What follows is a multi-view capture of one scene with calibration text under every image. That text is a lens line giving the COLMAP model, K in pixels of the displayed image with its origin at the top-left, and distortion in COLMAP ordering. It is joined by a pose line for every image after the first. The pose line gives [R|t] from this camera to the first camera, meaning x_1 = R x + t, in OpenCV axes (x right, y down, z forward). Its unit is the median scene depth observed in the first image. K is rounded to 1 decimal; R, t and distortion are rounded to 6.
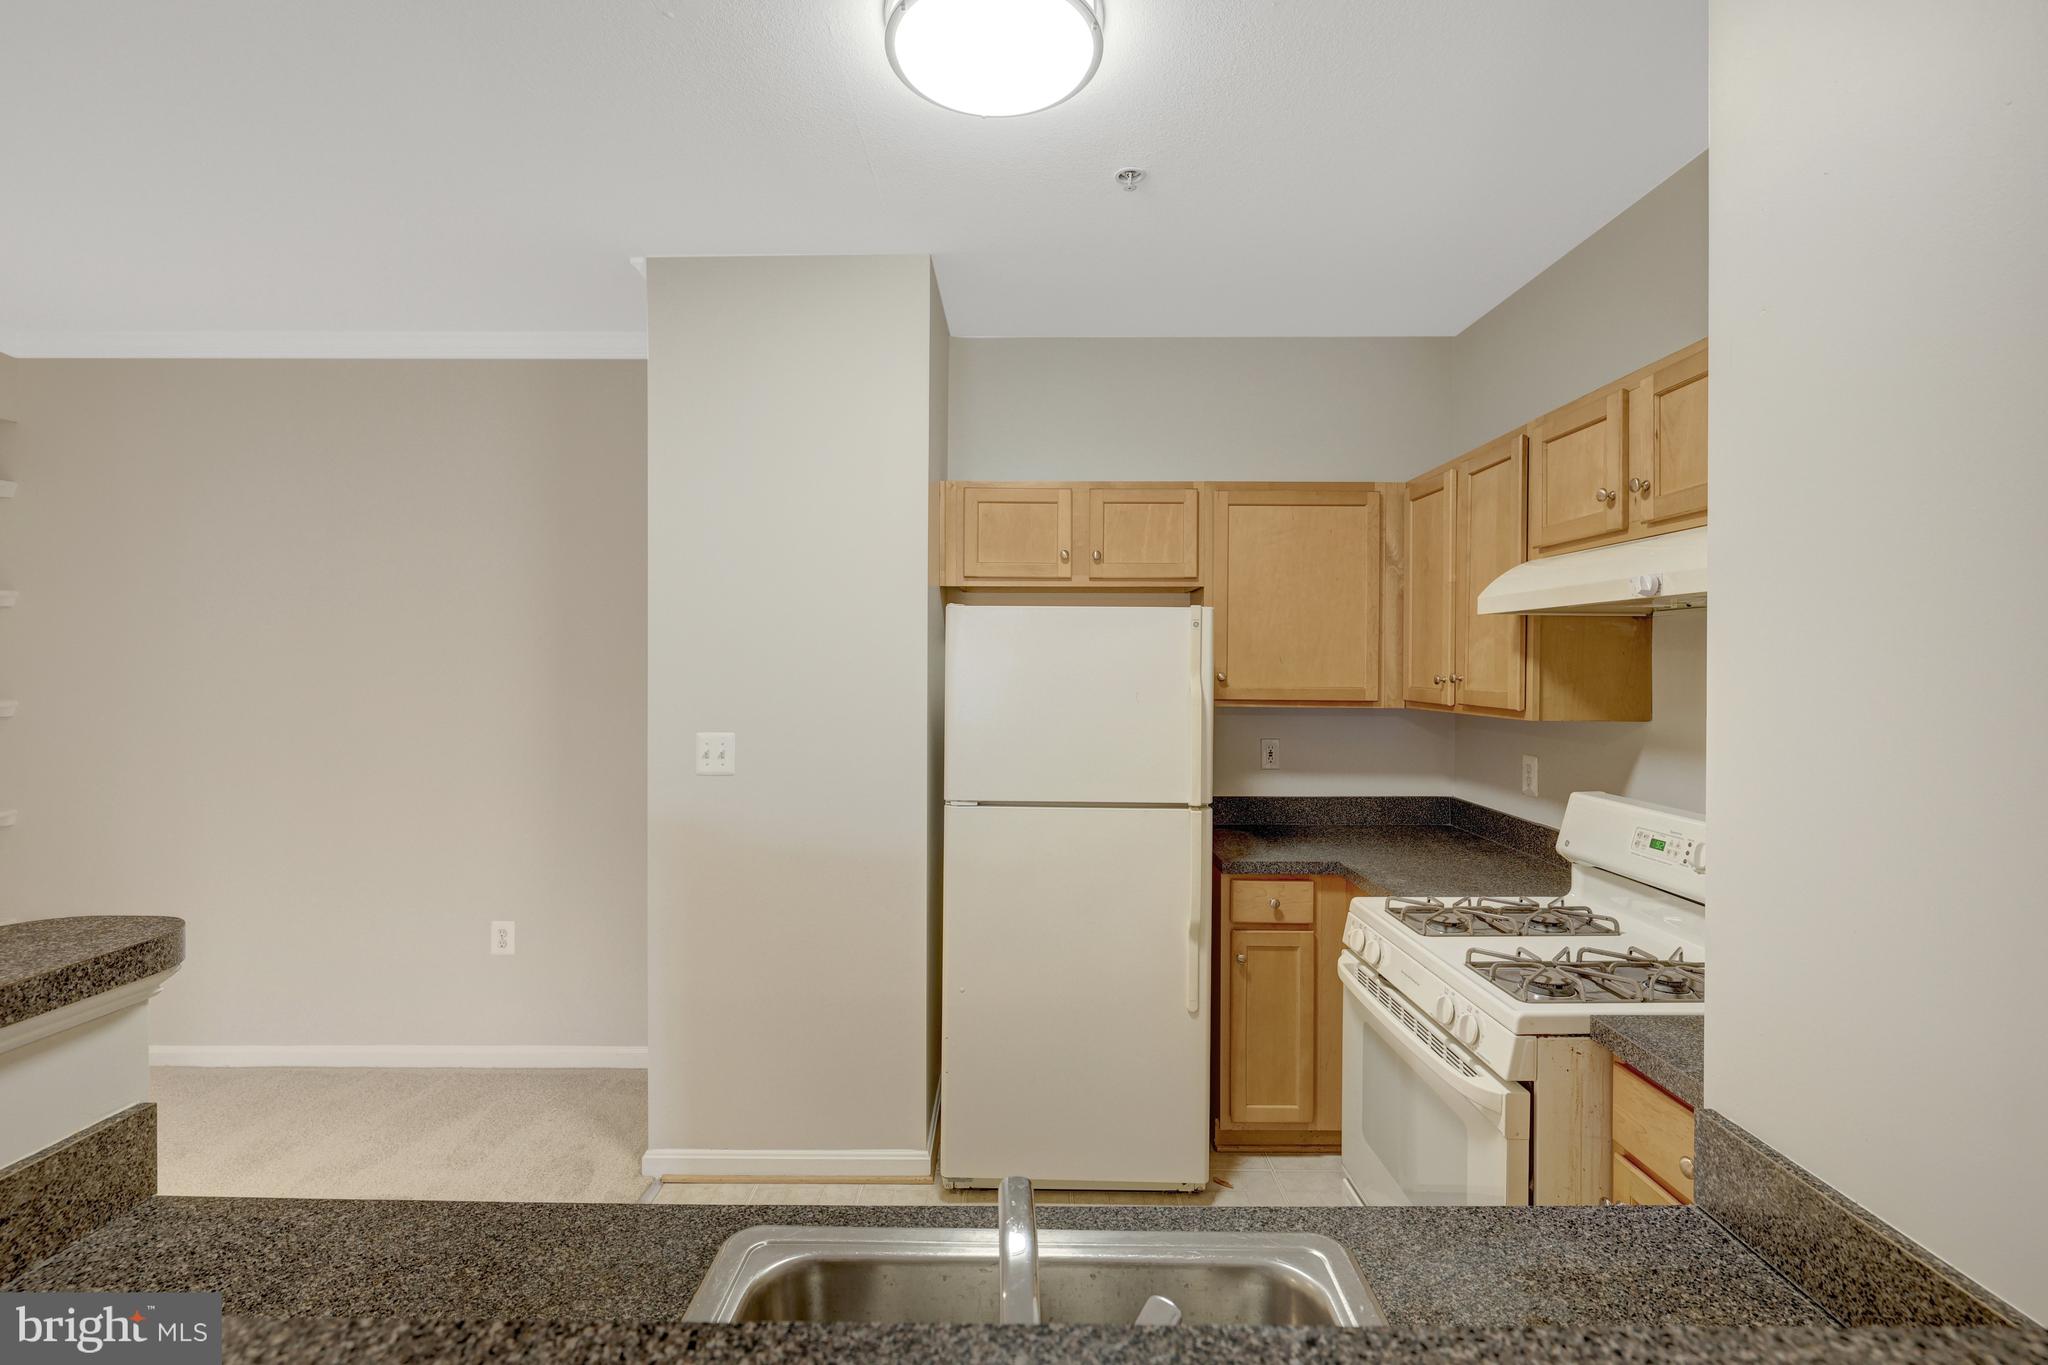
lens RADIAL K [[902.7, 0, 1021.5], [0, 902.7, 668.3], [0, 0, 1]] dist [-0.001671, 0.000212]
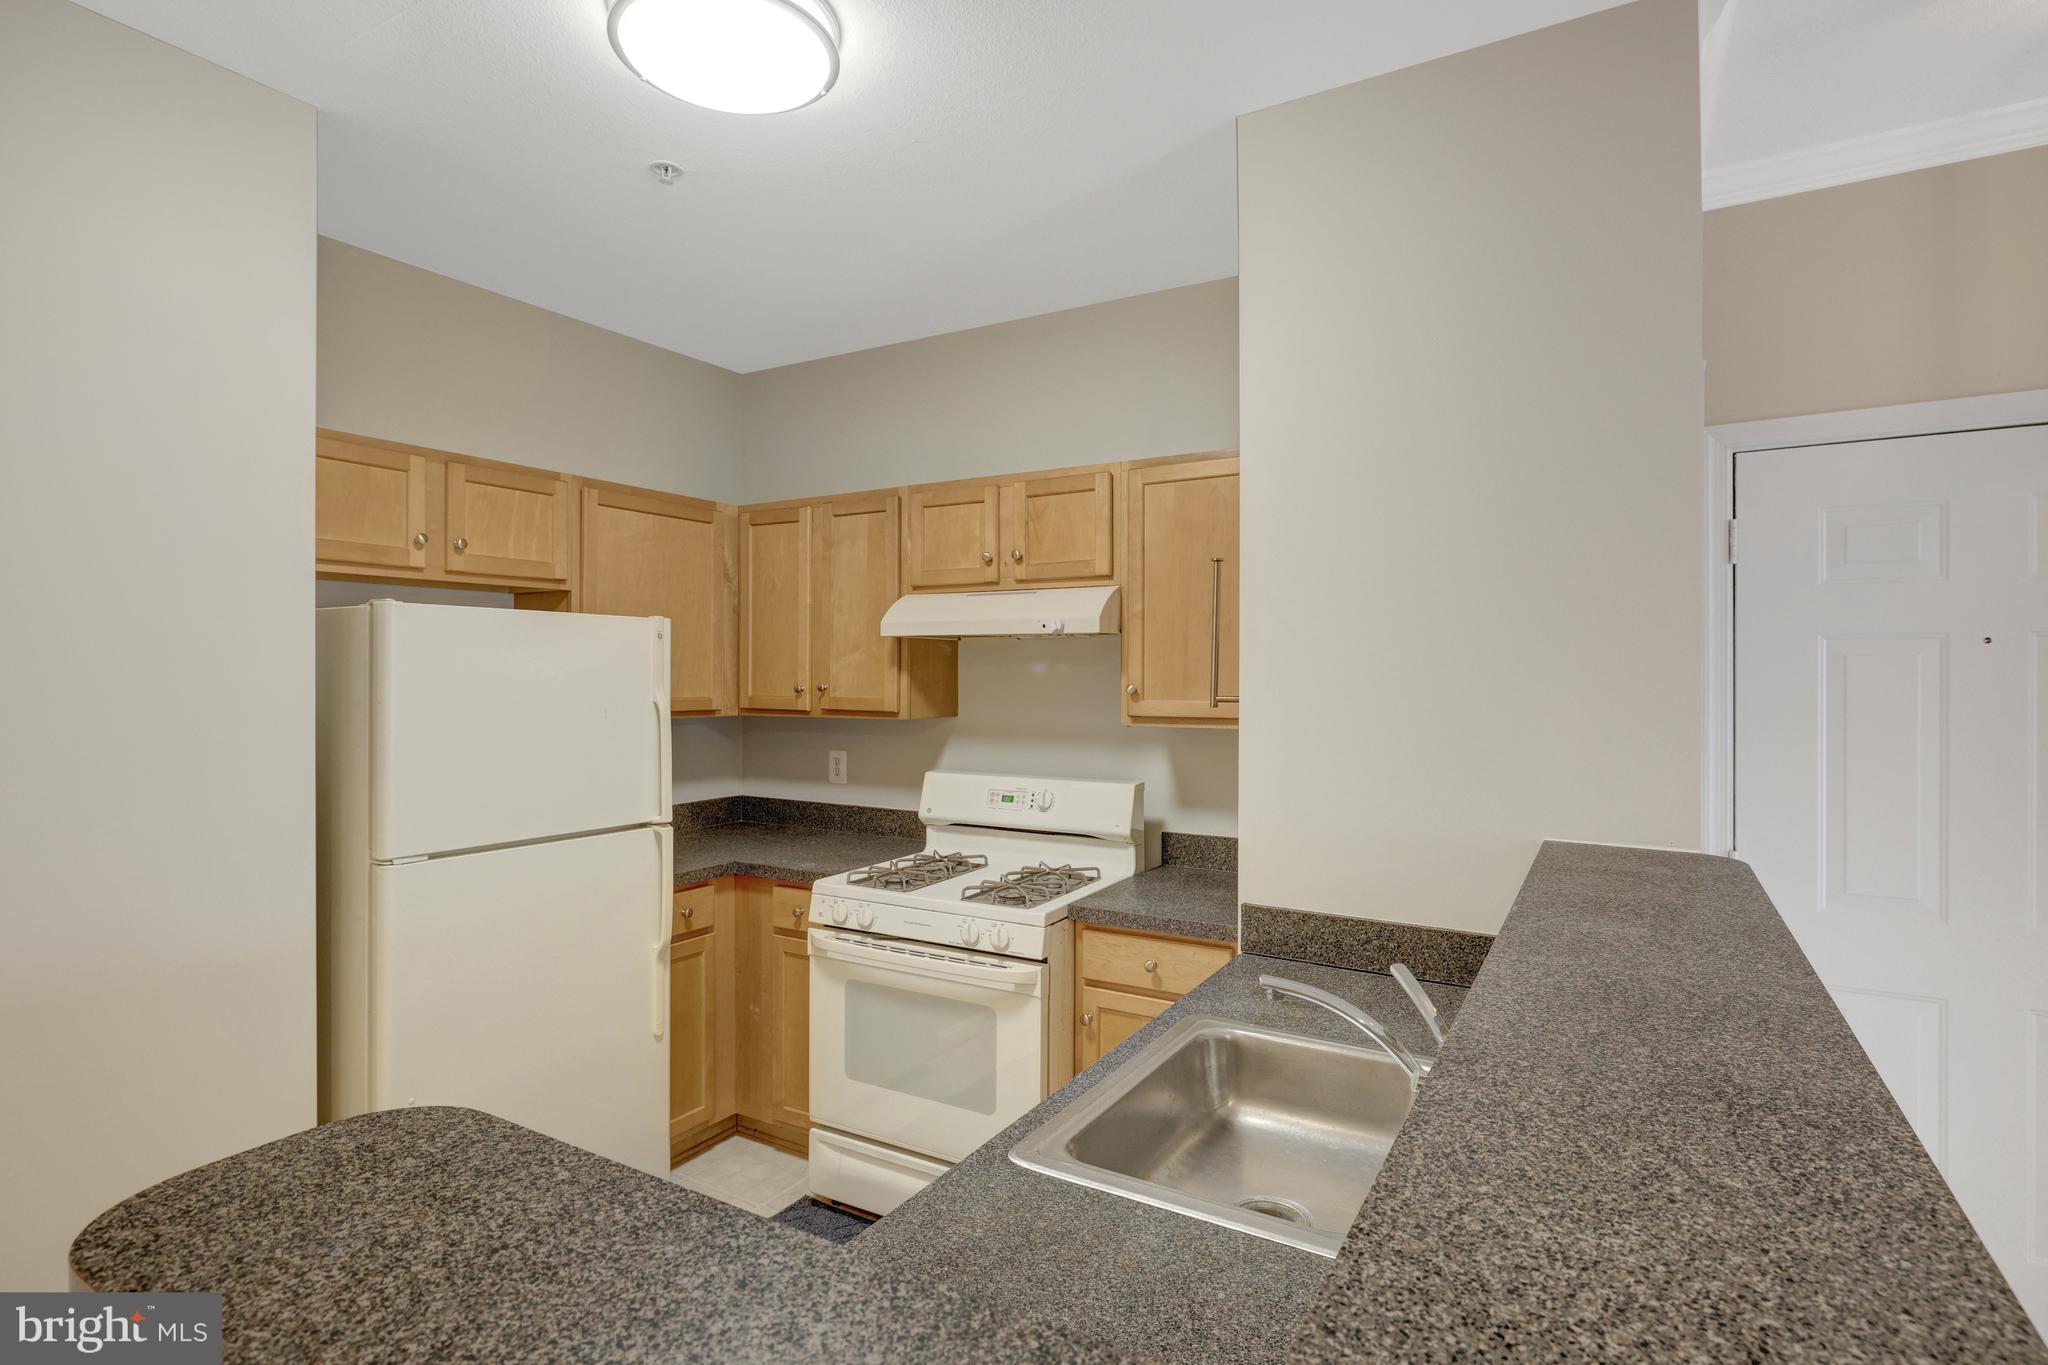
lens RADIAL K [[1016.1, 0, 1022.7], [0, 1016.1, 674.4], [0, 0, 1]] dist [-0.001266, 0.000661]
pose [[0.504912, -0.004272, 0.863160, -0.516982], [0.003299, 0.999990, 0.003020, -0.008470], [-0.863165, 0.001323, 0.504921, 0.105476]]
